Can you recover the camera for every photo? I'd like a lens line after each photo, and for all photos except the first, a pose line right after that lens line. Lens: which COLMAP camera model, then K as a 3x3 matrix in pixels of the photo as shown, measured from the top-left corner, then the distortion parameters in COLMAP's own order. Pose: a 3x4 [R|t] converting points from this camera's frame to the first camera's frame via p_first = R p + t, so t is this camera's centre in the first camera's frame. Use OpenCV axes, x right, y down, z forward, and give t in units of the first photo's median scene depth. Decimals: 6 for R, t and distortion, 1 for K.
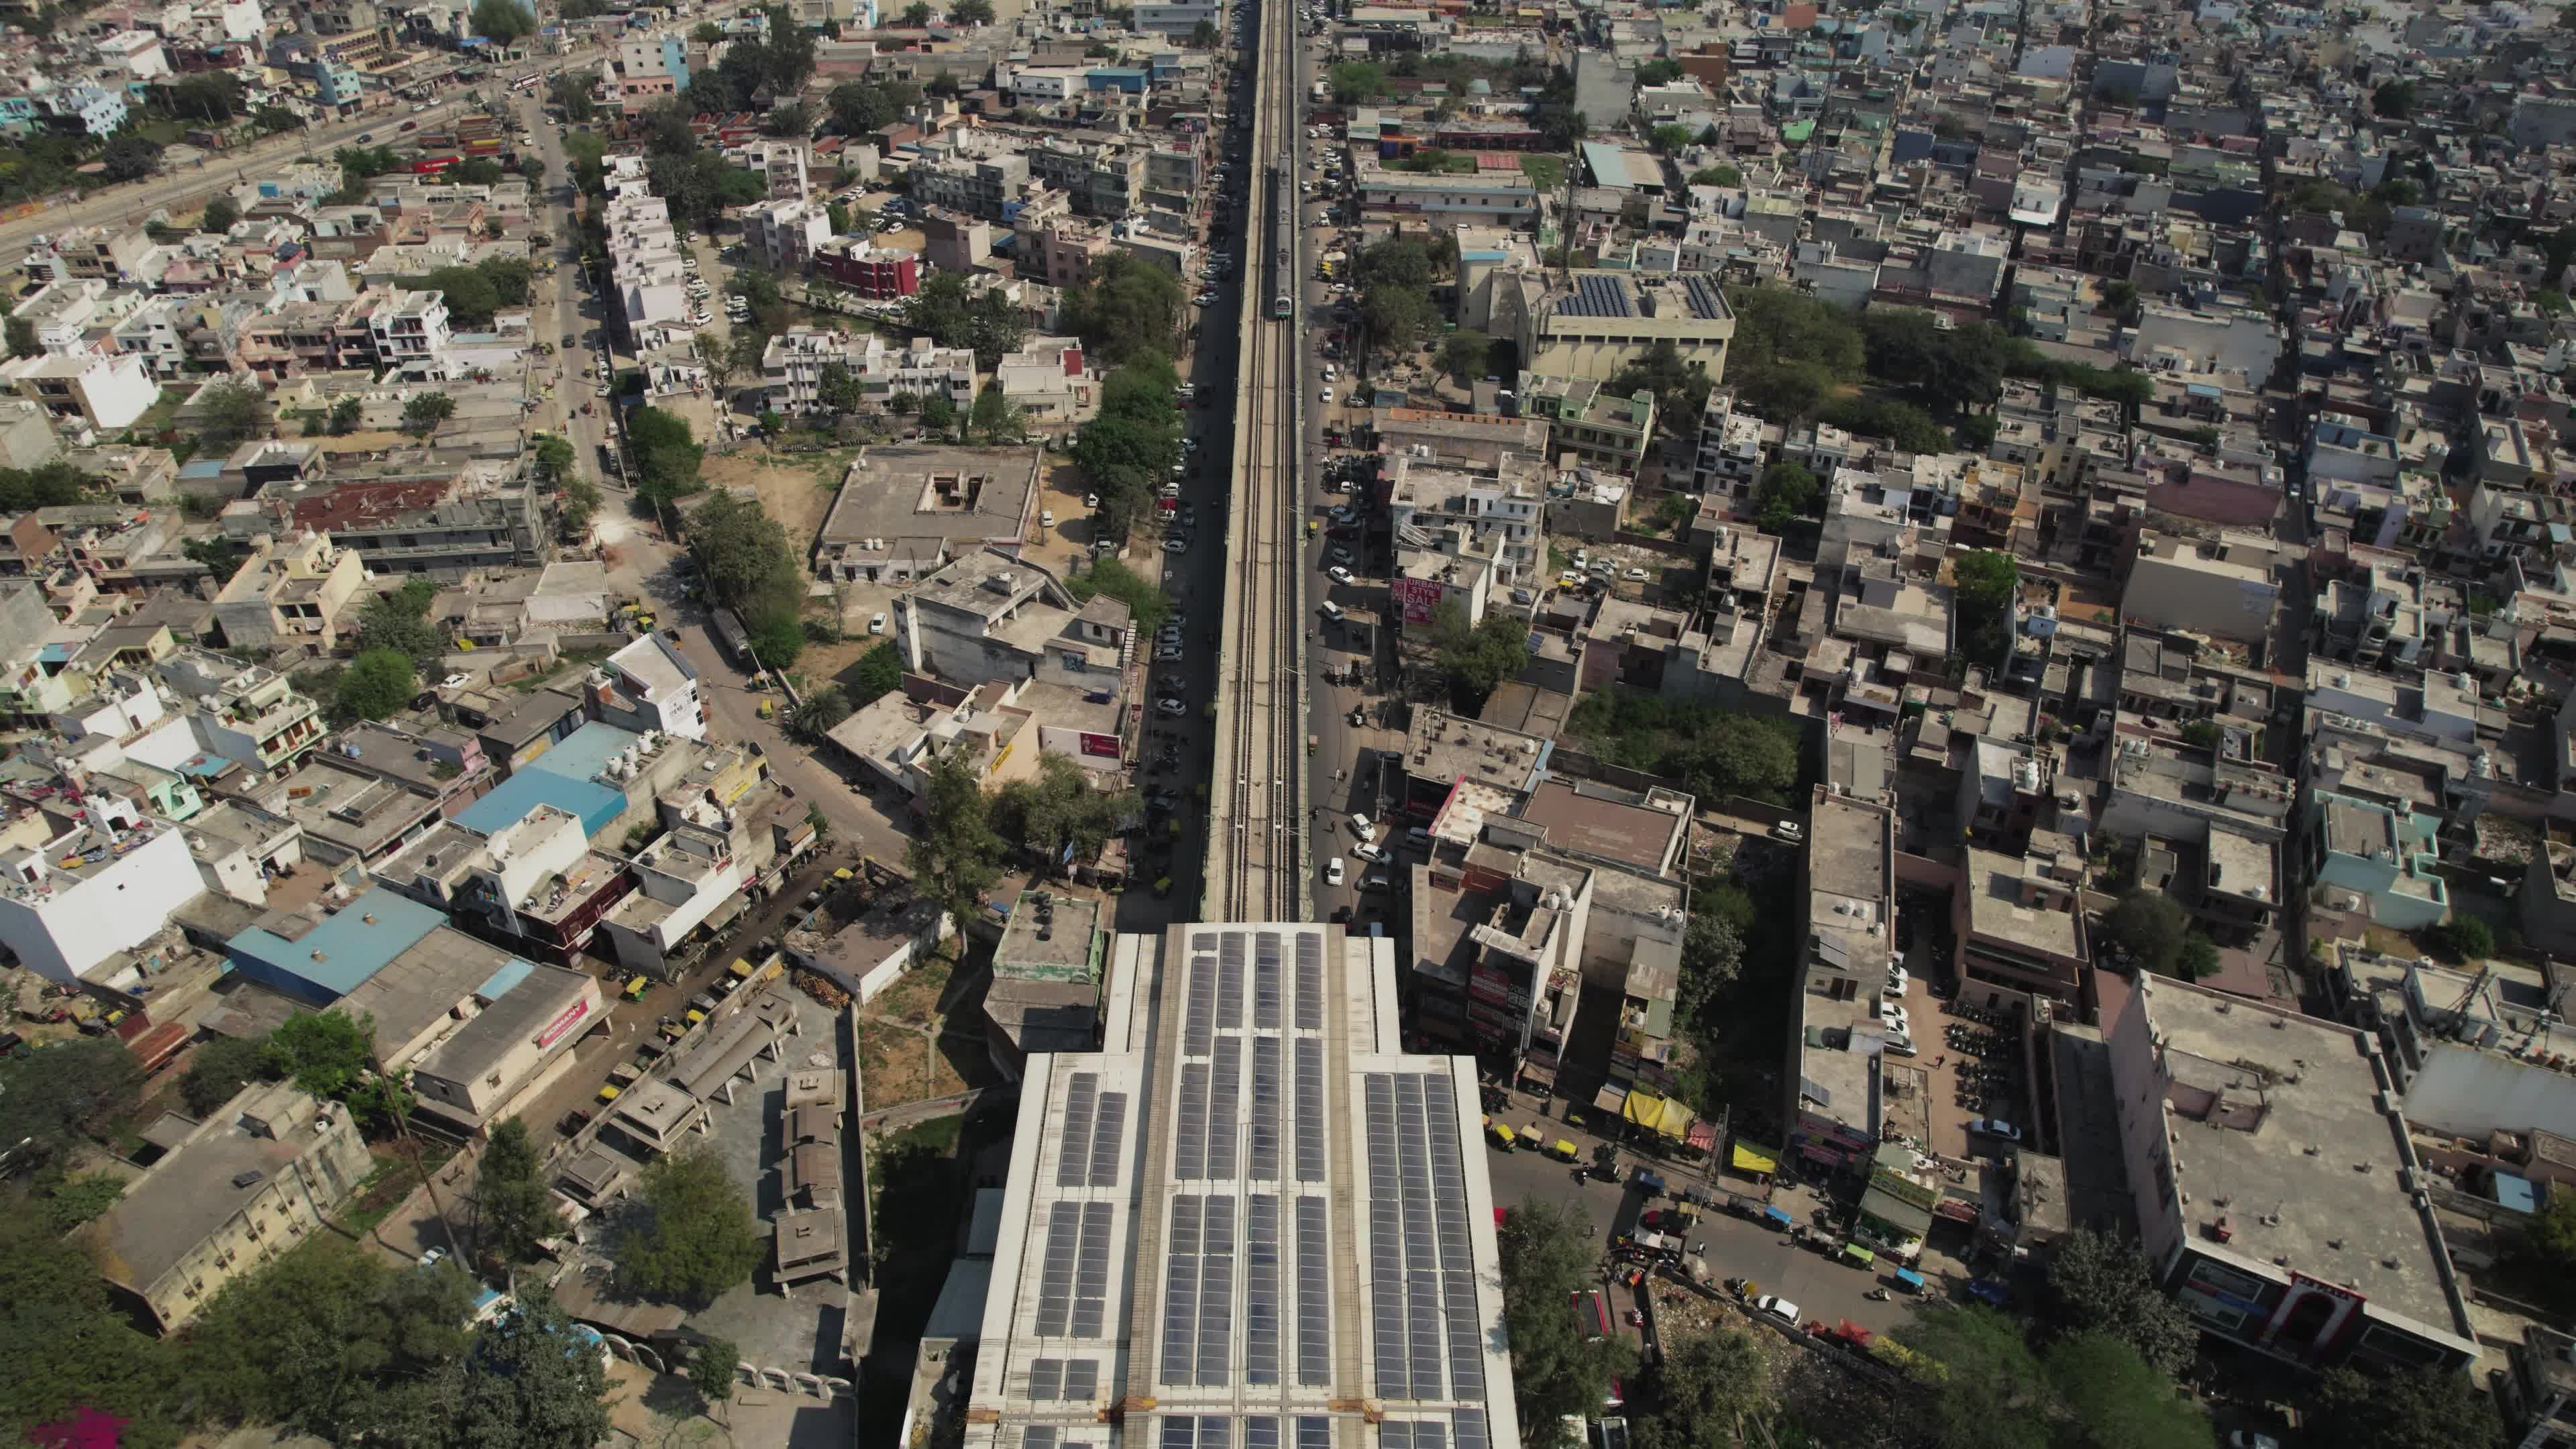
lens RADIAL K [[1660.4, 0, 1288.0], [0, 1660.4, 724.5], [0, 0, 1]] dist [-0.078830, 0.065842]
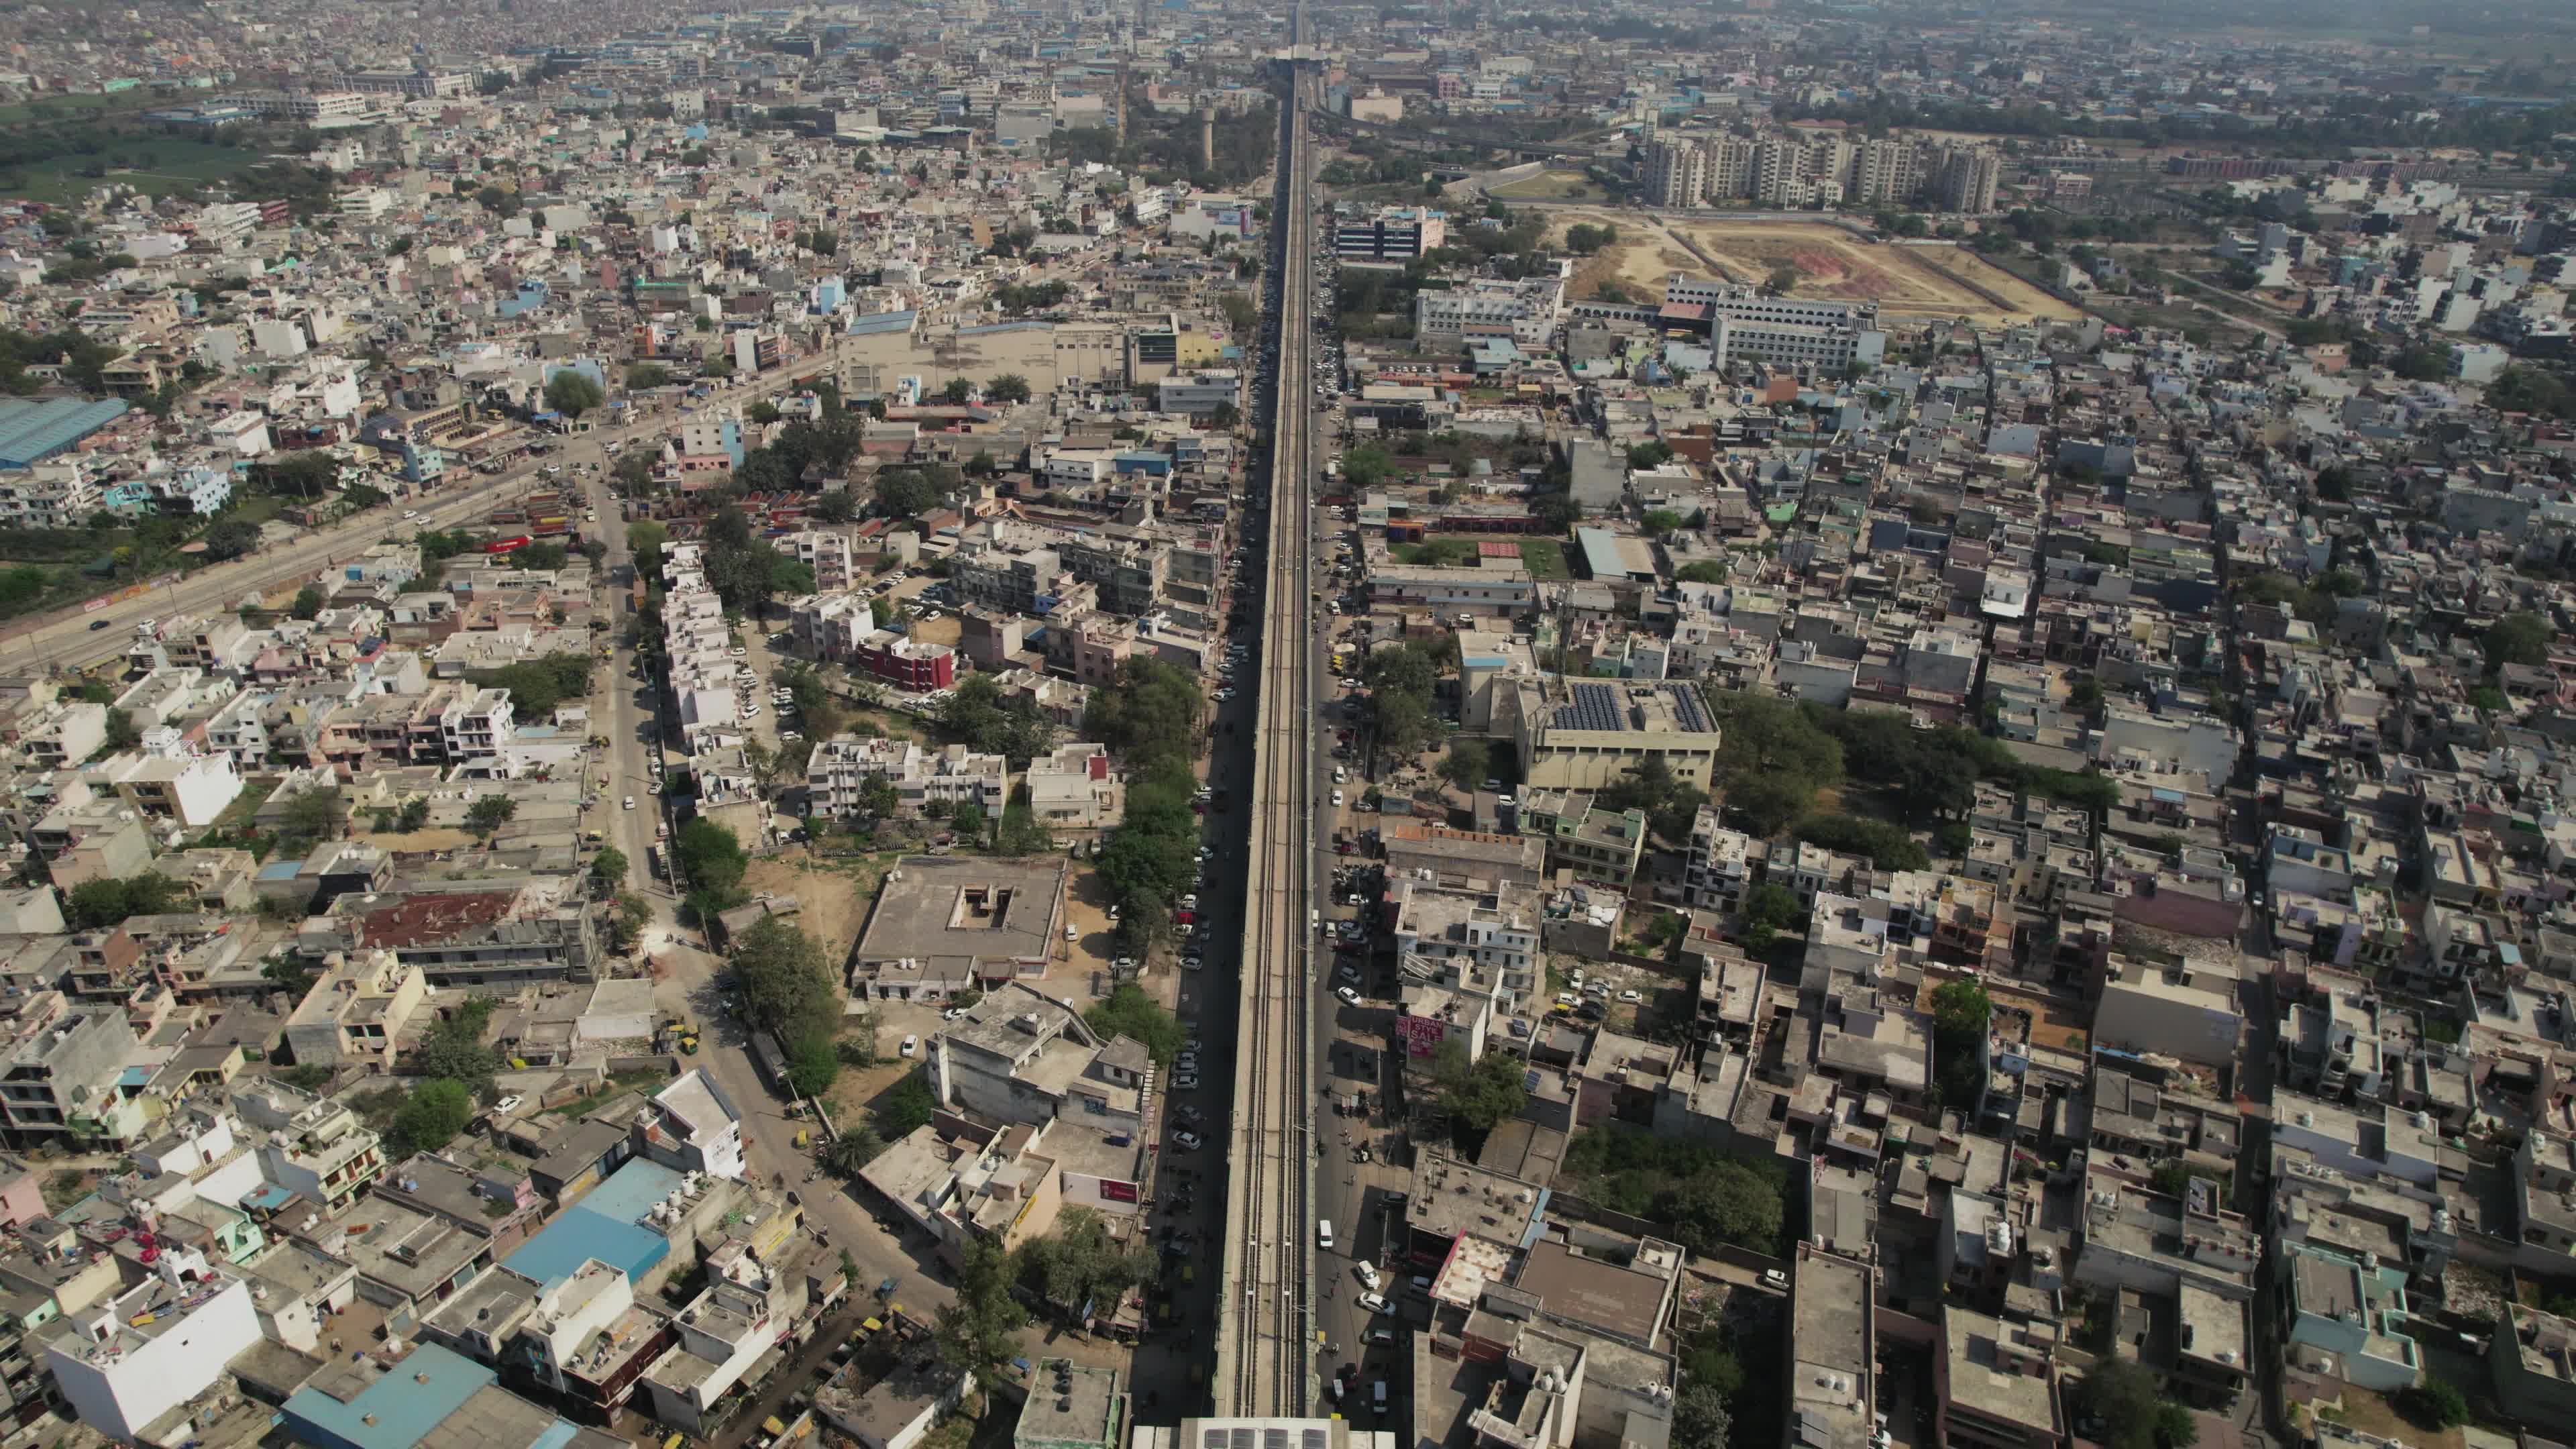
lens RADIAL K [[1660.4, 0, 1288.0], [0, 1660.4, 724.5], [0, 0, 1]] dist [-0.078830, 0.065842]
pose [[0.999948, 0.006009, -0.008226, 0.000955], [-0.007241, 0.987247, -0.159030, -0.095420], [0.007166, 0.159082, 0.987239, -0.068720]]
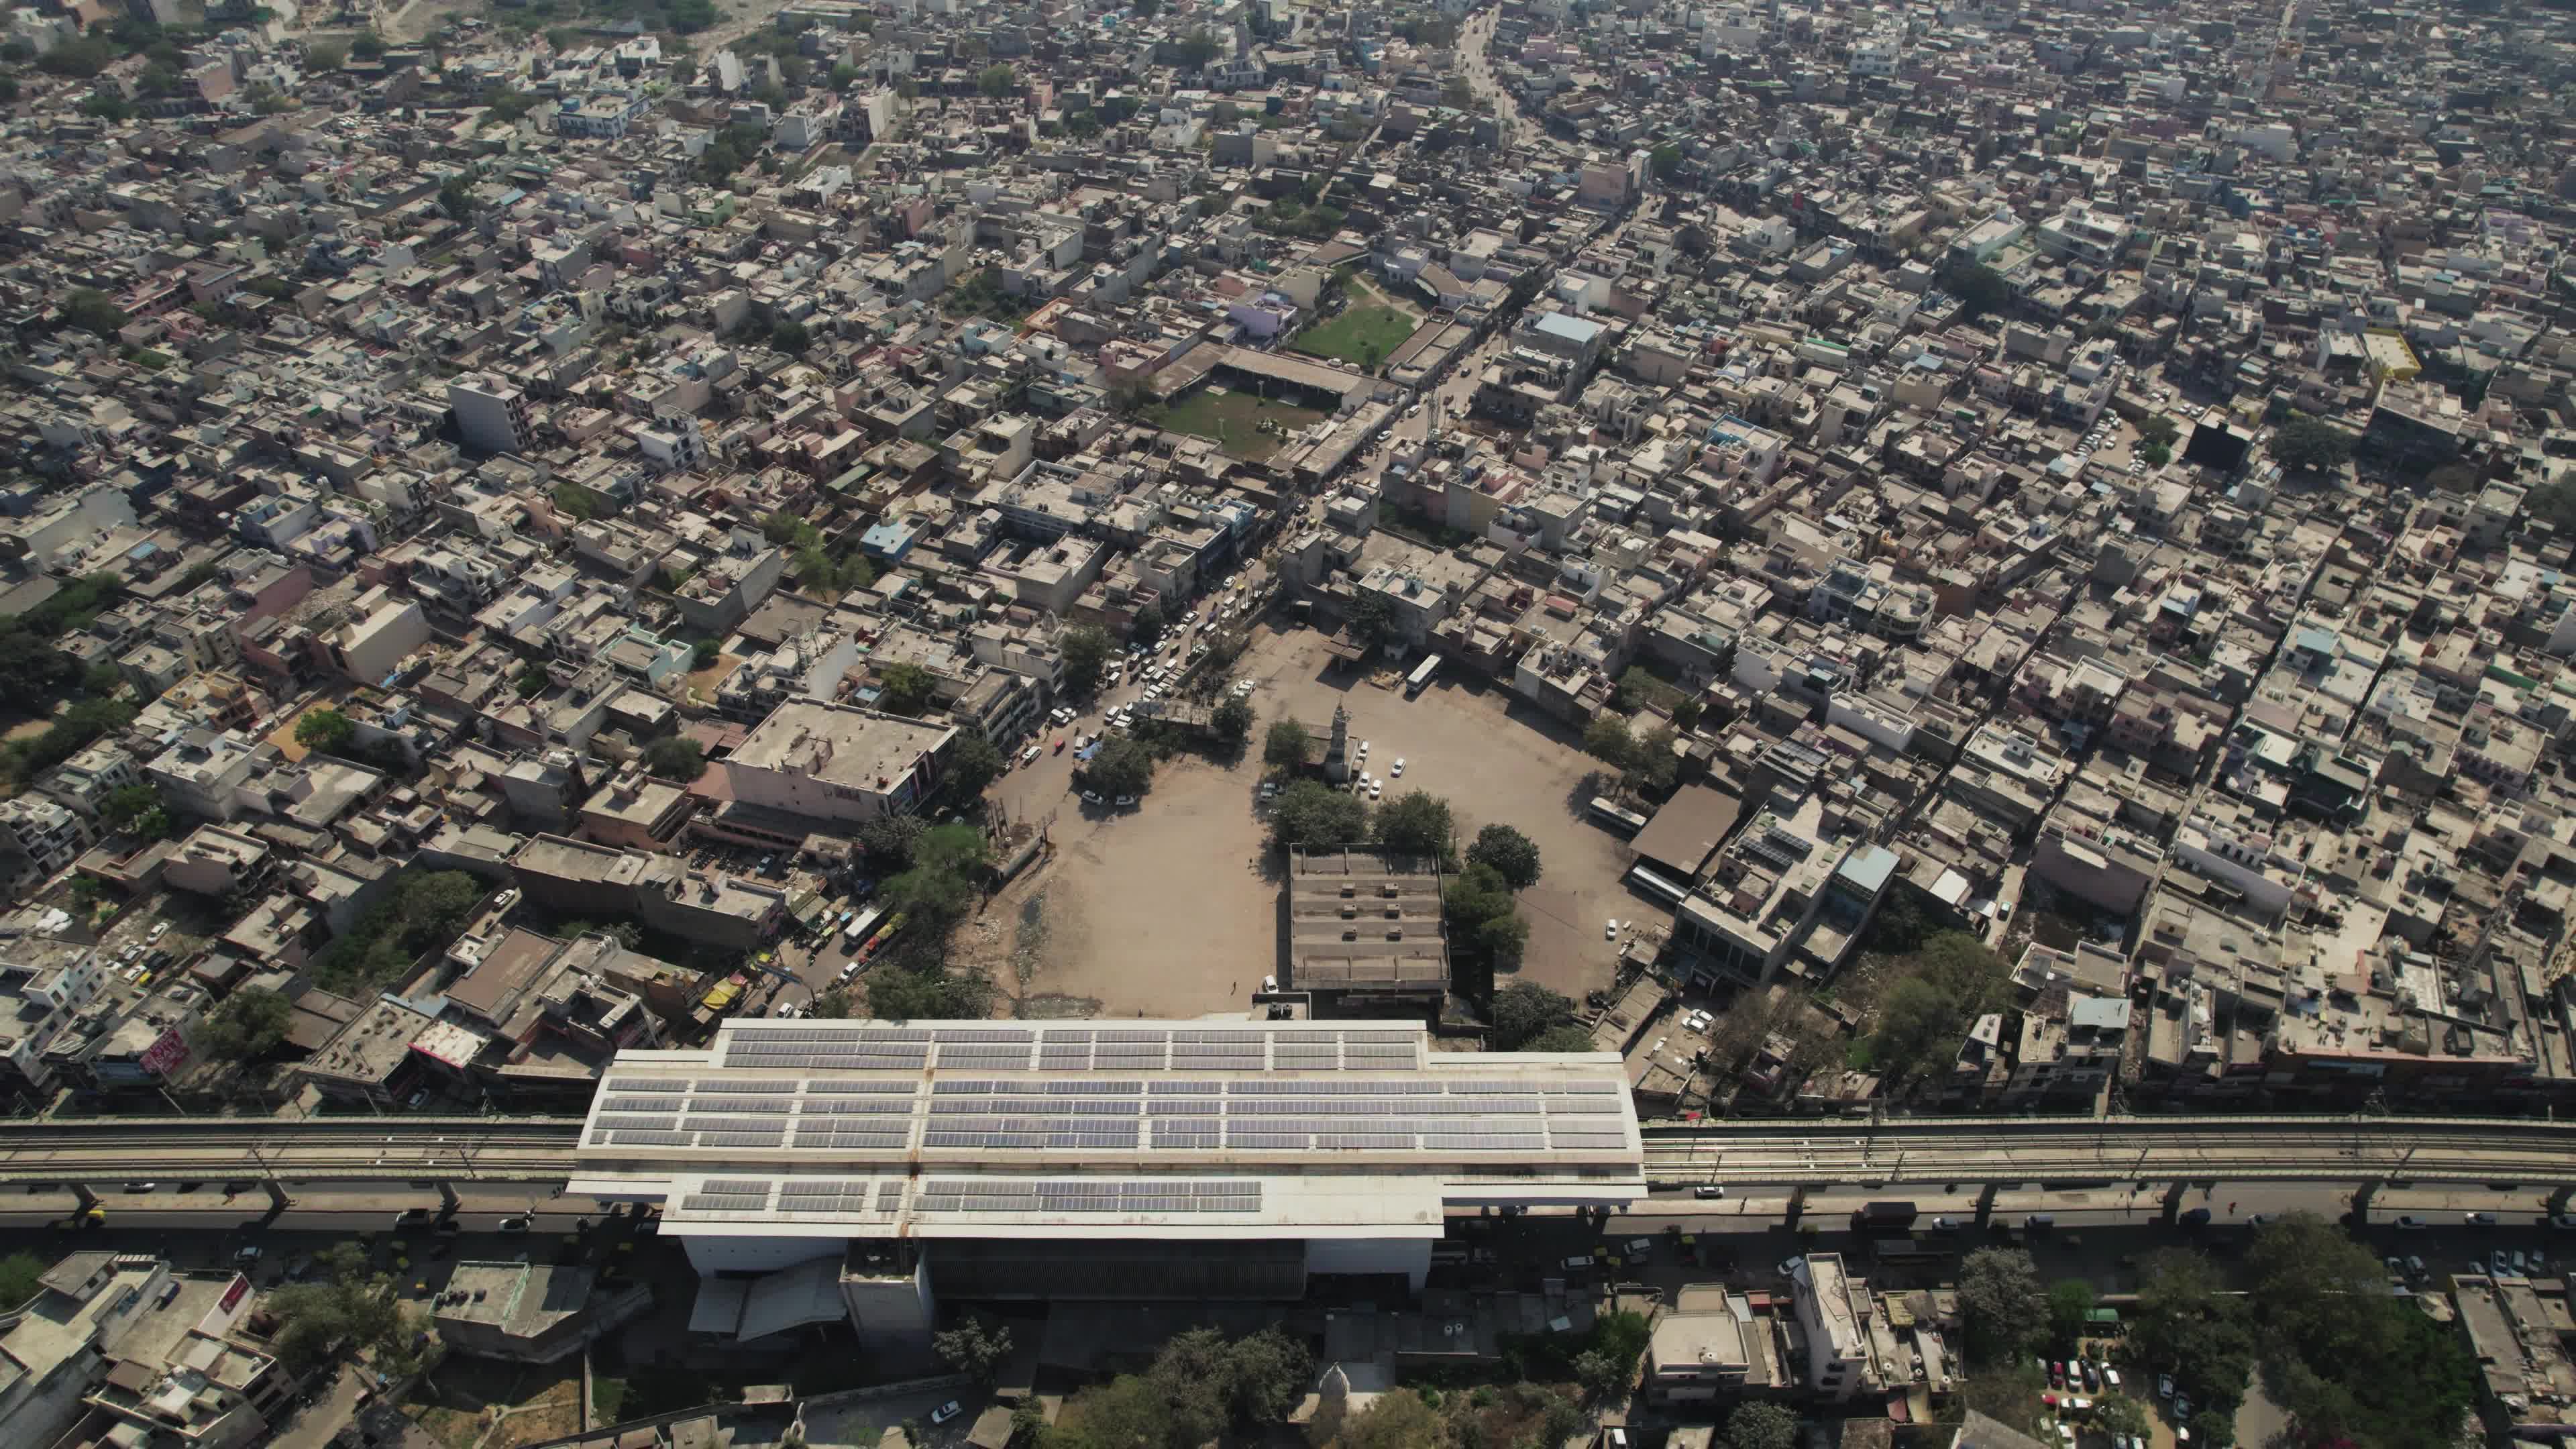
lens RADIAL K [[1660.4, 0, 1288.0], [0, 1660.4, 724.5], [0, 0, 1]] dist [-0.078830, 0.065842]
pose [[-0.008609, -0.658377, 0.752639, -0.599489], [0.579314, 0.610207, 0.540410, -0.353078], [-0.815059, 0.440666, 0.376154, -0.183614]]
